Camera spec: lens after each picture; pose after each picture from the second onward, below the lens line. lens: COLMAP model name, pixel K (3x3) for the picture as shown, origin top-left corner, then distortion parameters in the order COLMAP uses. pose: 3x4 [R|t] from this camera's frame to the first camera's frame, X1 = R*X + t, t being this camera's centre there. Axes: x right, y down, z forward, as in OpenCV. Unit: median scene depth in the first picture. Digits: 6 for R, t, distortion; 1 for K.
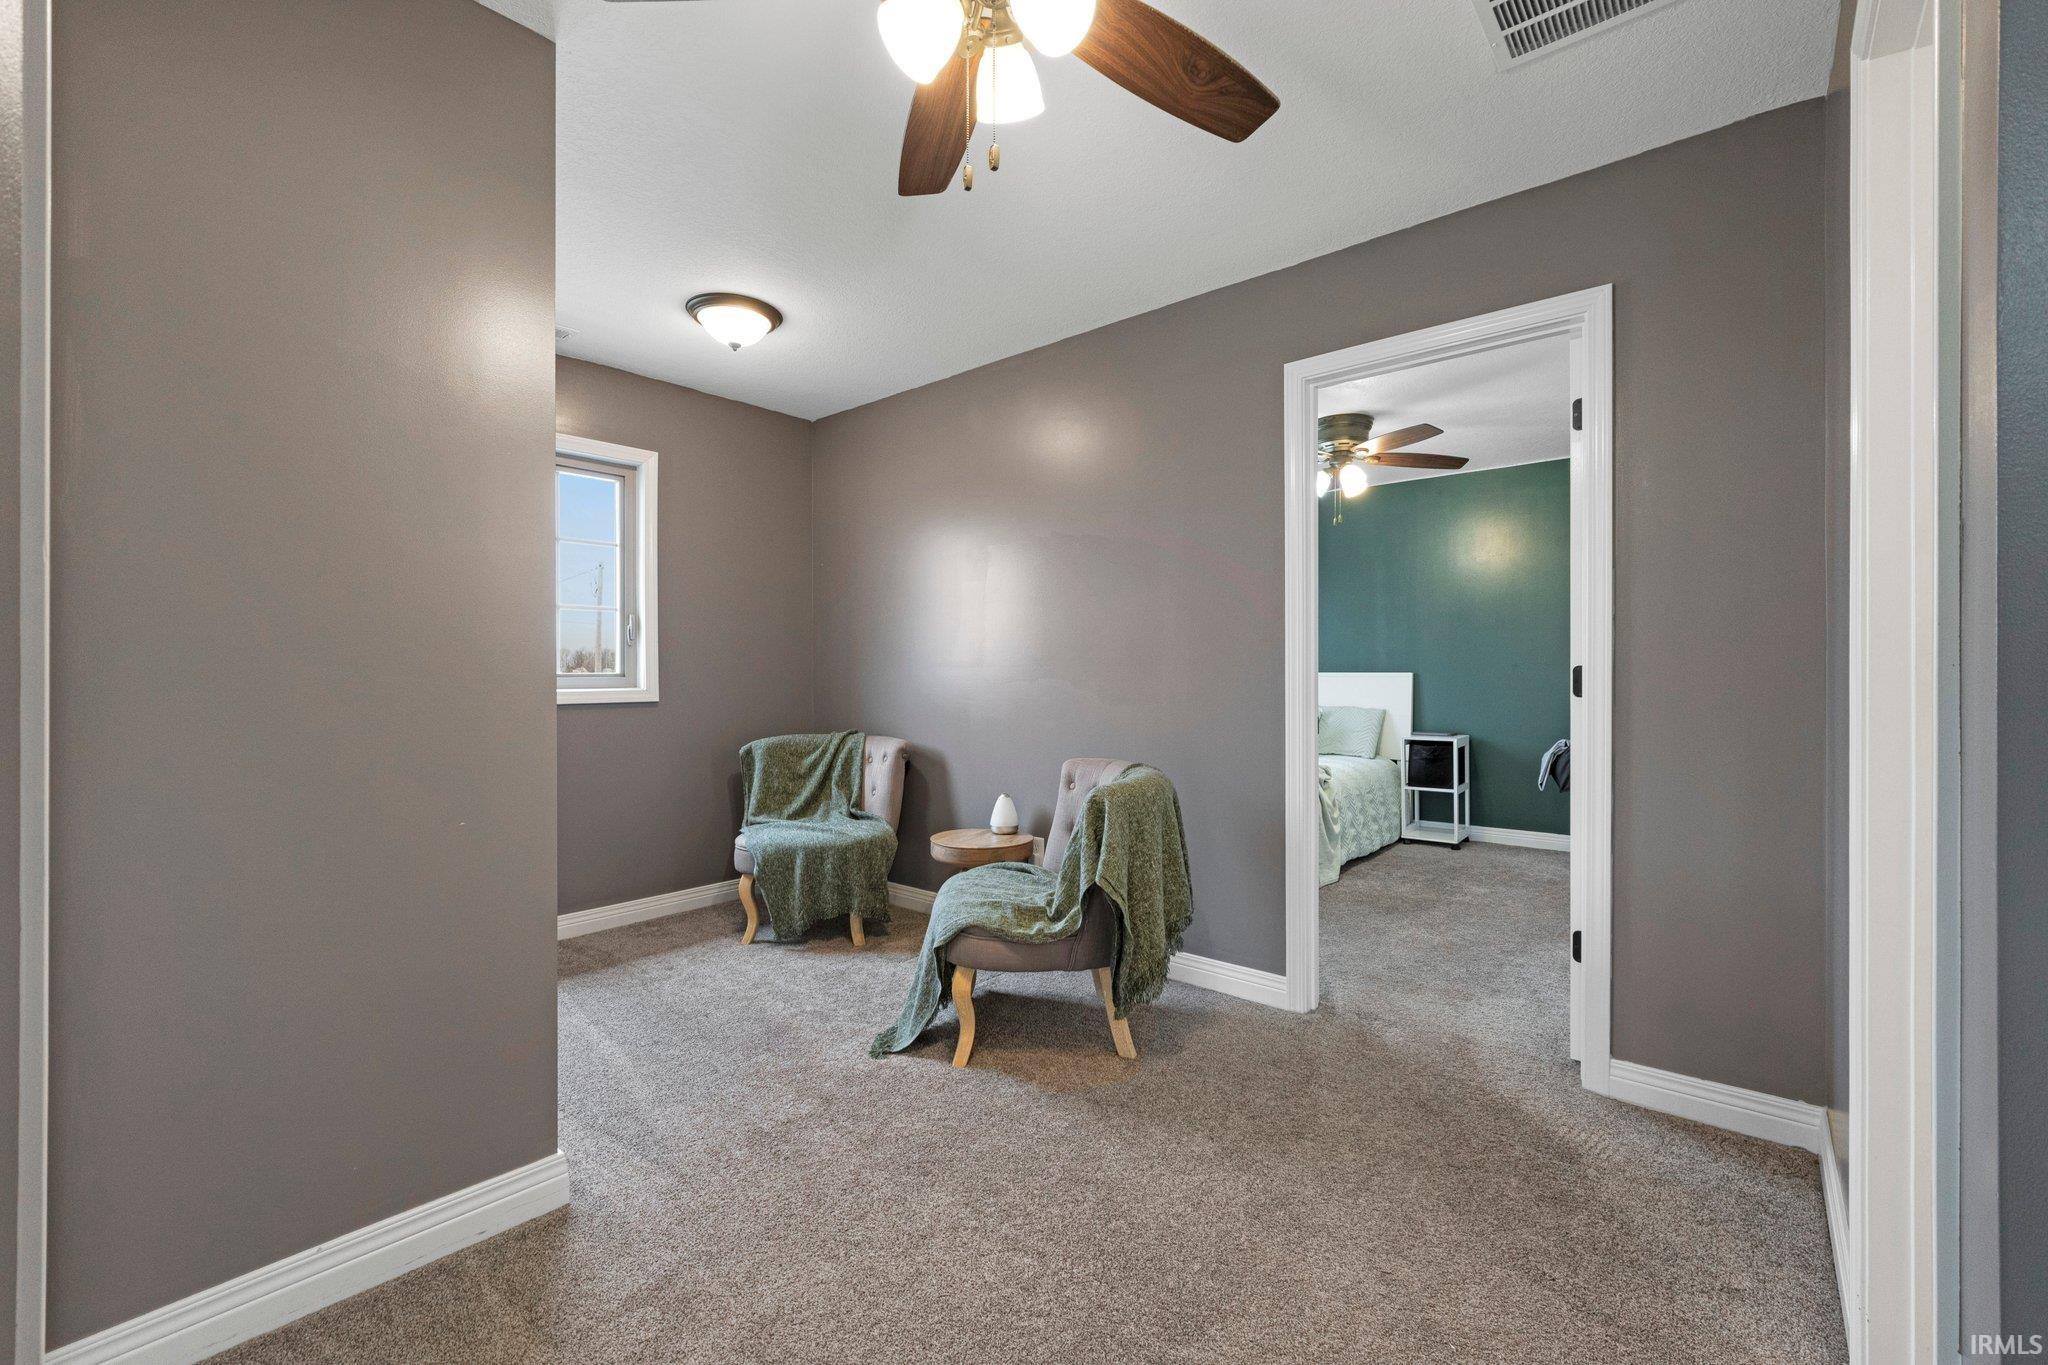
lens RADIAL K [[846.9, 0, 1029.8], [0, 846.9, 674.6], [0, 0, 1]] dist [0.000210, 0.000064]
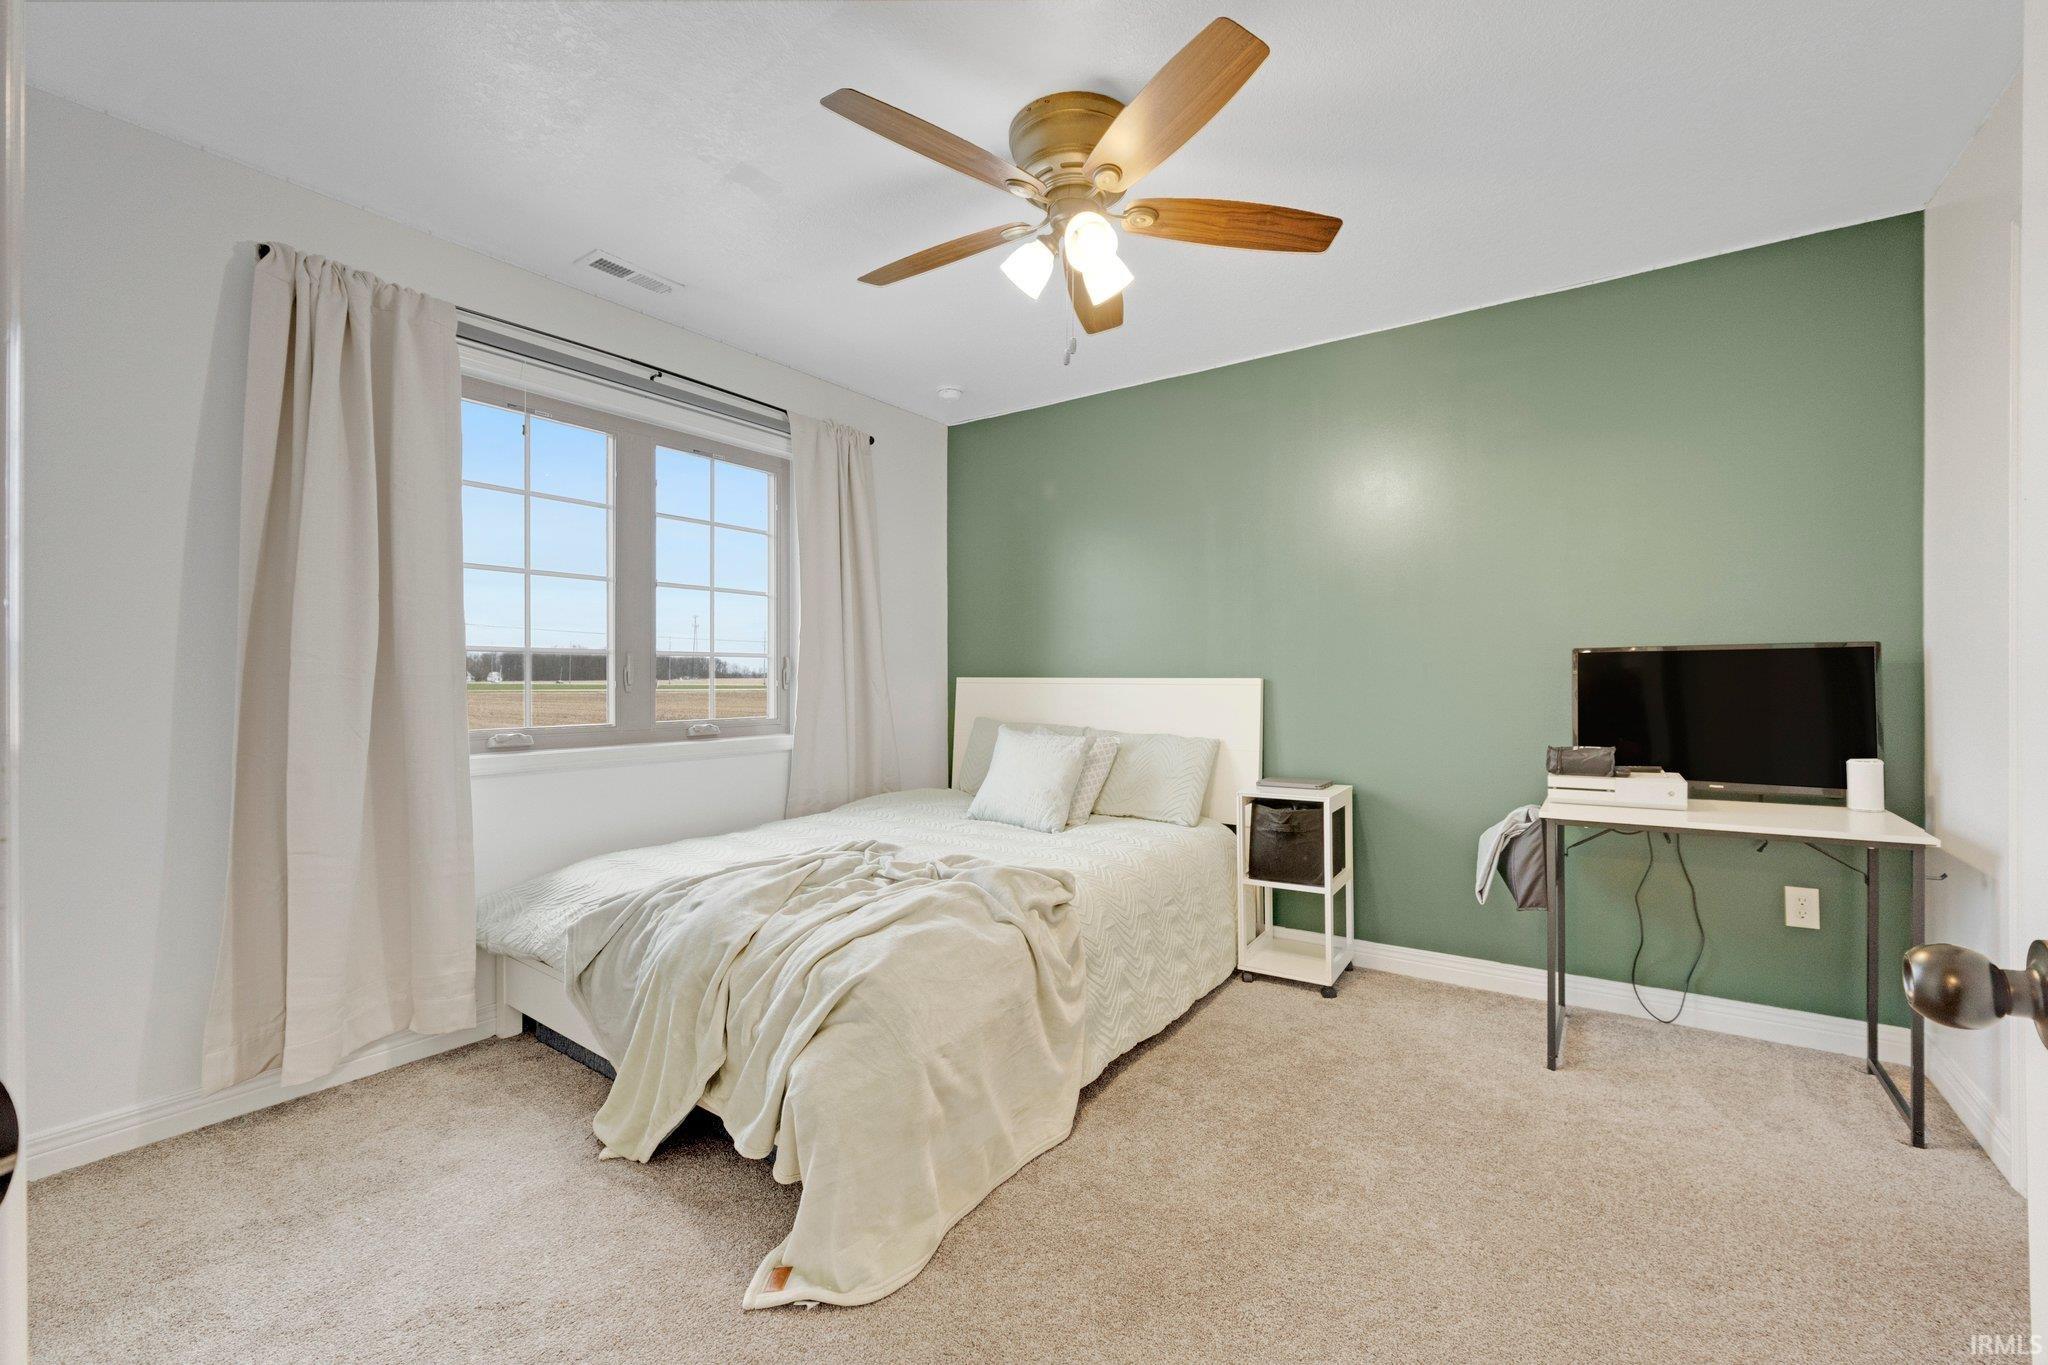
lens RADIAL K [[846.9, 0, 1021.5], [0, 846.9, 678.3], [0, 0, 1]] dist [0.000210, 0.000064]
pose [[0.995878, -0.001300, 0.090696, 0.244424], [0.001590, 0.999994, -0.003130, -0.000566], [-0.090691, 0.003261, 0.995874, 0.449848]]
